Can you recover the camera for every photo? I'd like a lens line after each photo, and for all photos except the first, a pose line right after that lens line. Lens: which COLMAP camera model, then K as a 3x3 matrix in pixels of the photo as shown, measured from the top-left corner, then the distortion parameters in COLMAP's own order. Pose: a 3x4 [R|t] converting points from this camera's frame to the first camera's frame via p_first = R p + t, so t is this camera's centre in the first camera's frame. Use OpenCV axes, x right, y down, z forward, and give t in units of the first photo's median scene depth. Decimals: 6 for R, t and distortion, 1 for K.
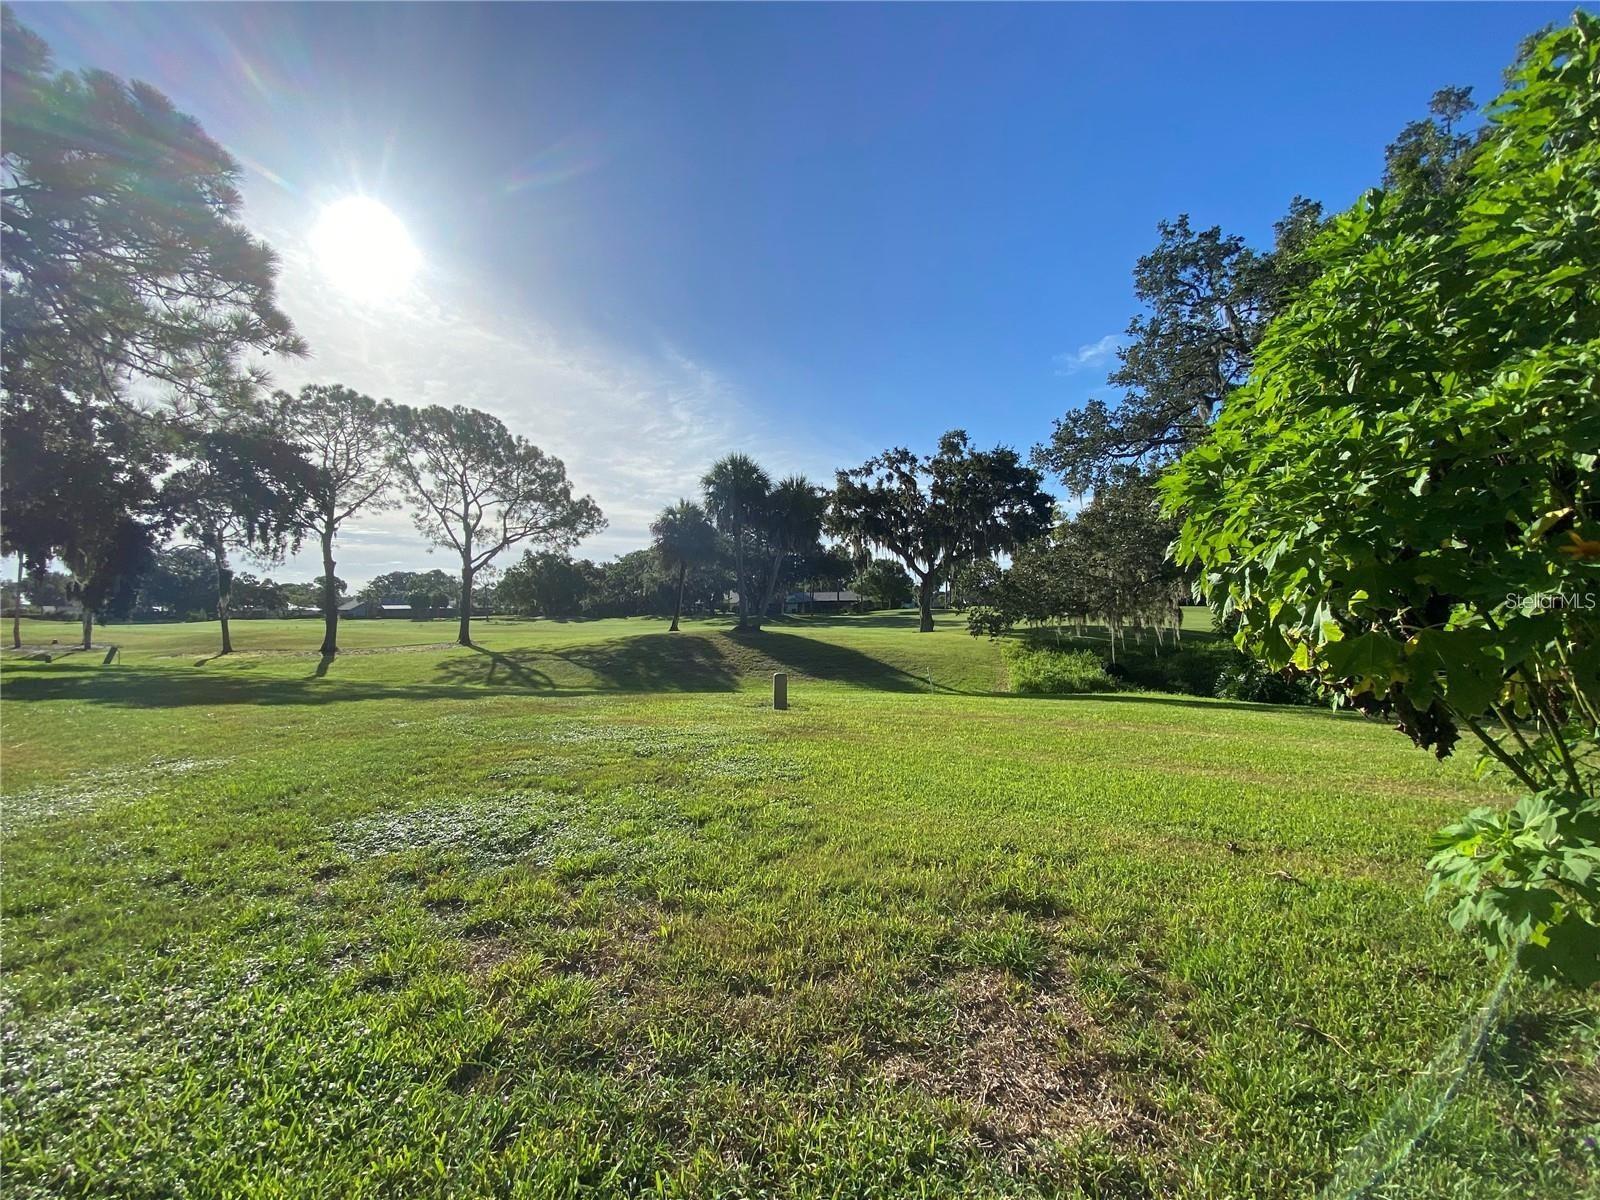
lens RADIAL K [[621.4, 0, 795.8], [0, 621.4, 595.7], [0, 0, 1]] dist [-0.012545, -0.000071]
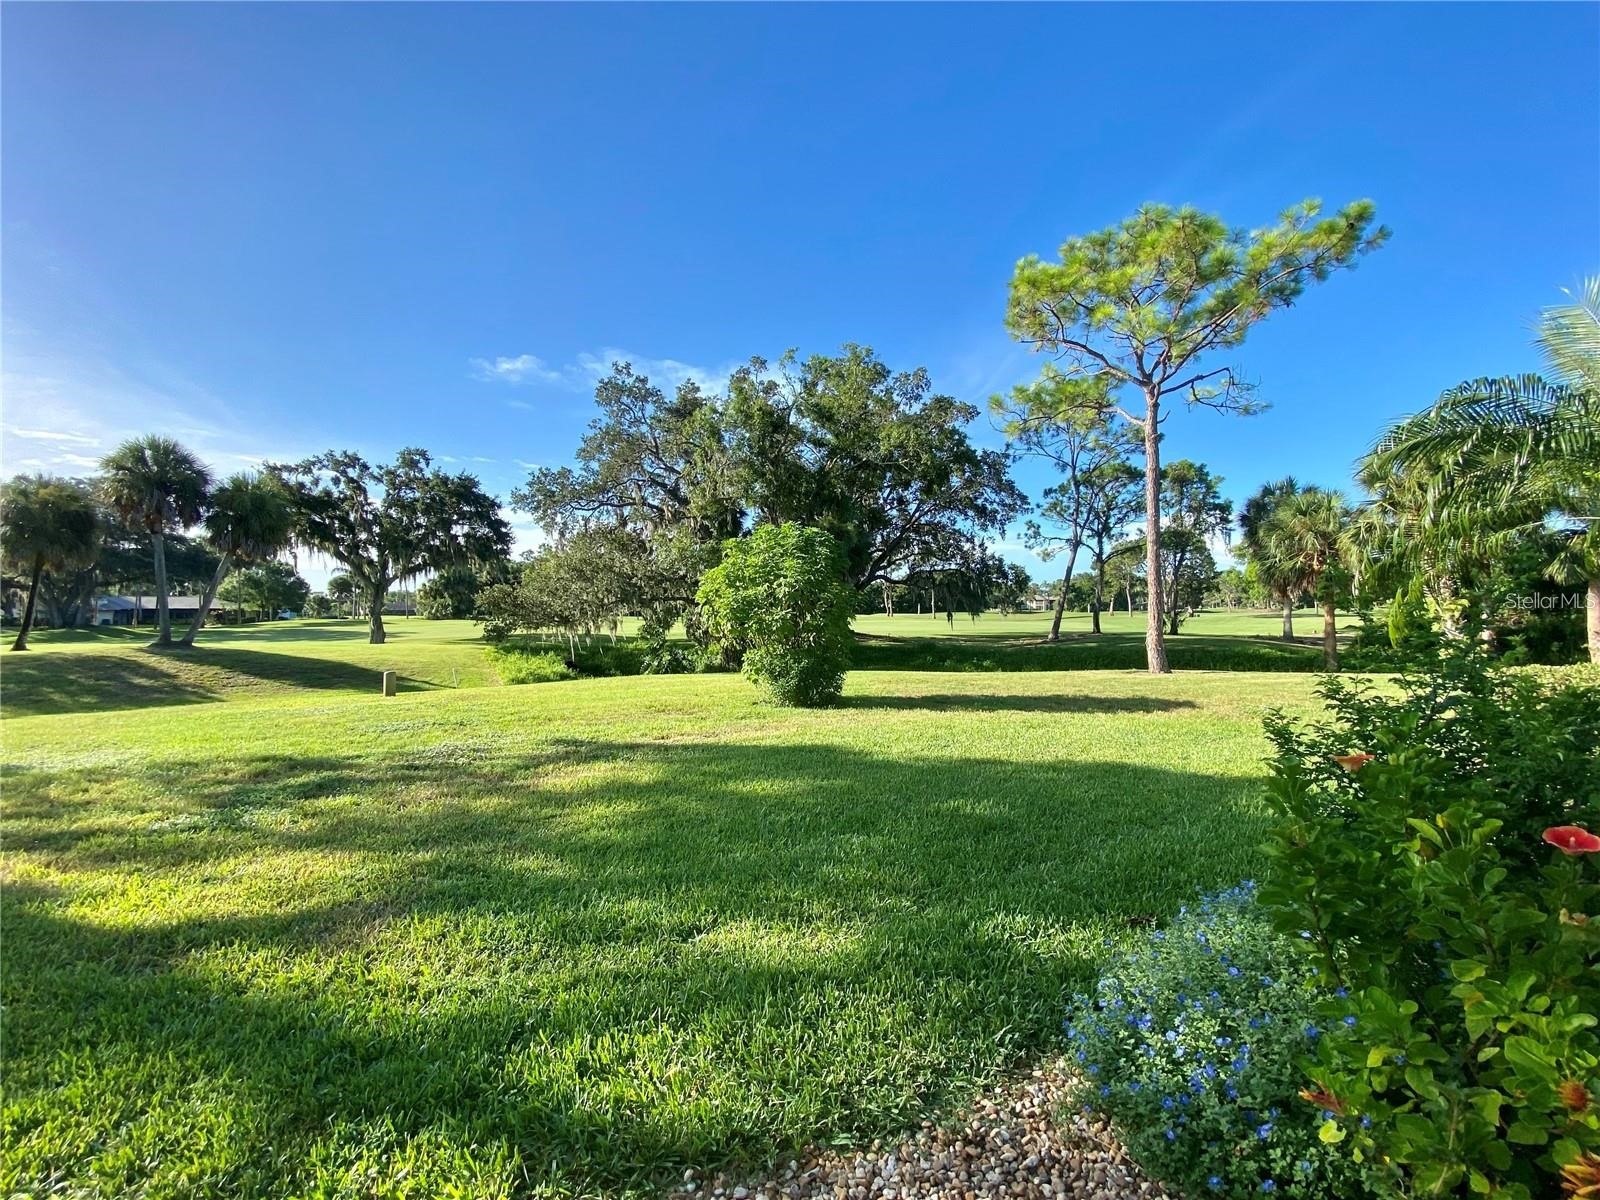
lens RADIAL K [[646.7, 0, 800.0], [0, 646.7, 600.0], [0, 0, 1]] dist [-0.026669, -0.000203]
pose [[0.628011, 0.019971, 0.777948, -0.170966], [-0.014111, 0.999799, -0.014276, -0.006586], [-0.778077, -0.002012, 0.628166, -0.173484]]
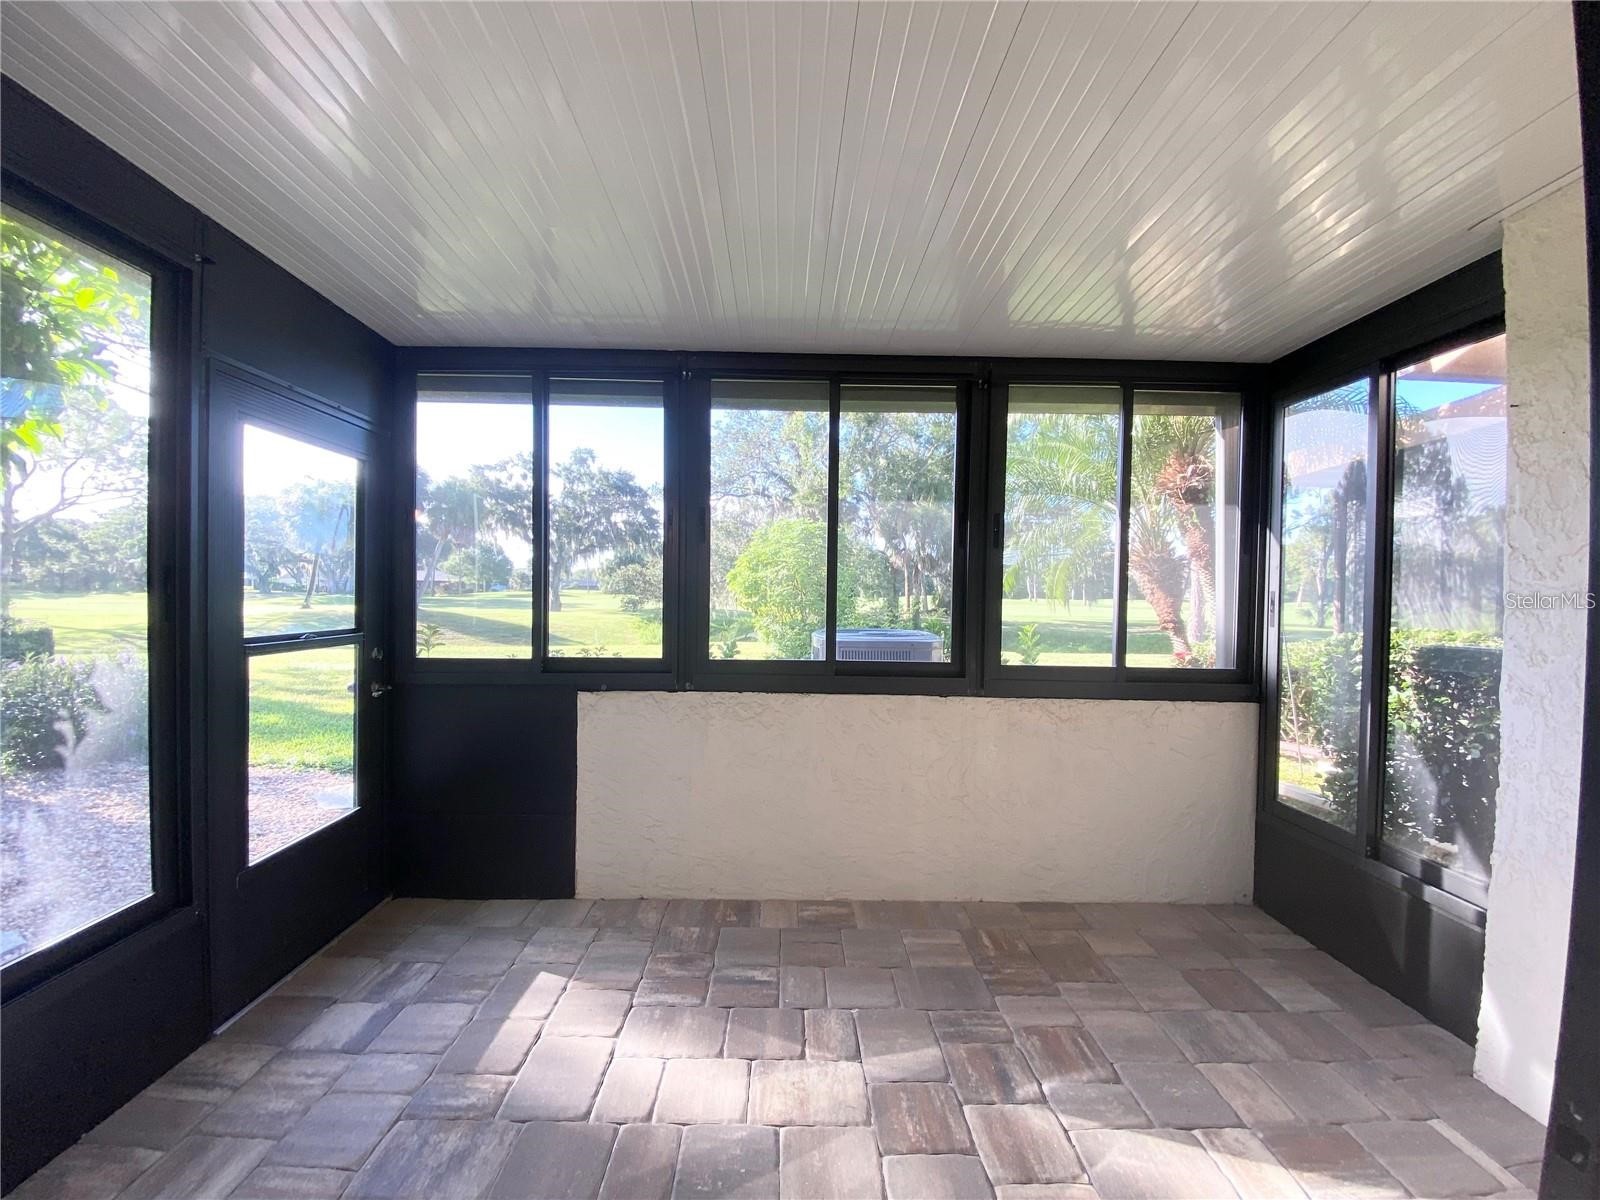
lens RADIAL K [[647.4, 0, 795.6], [0, 647.4, 600.8], [0, 0, 1]] dist [0.026889, -0.022924]
pose [[0.805131, 0.015761, 0.592888, -0.169382], [-0.035147, 0.999158, 0.021169, -0.006213], [-0.592055, -0.037882, 0.805007, -0.298620]]
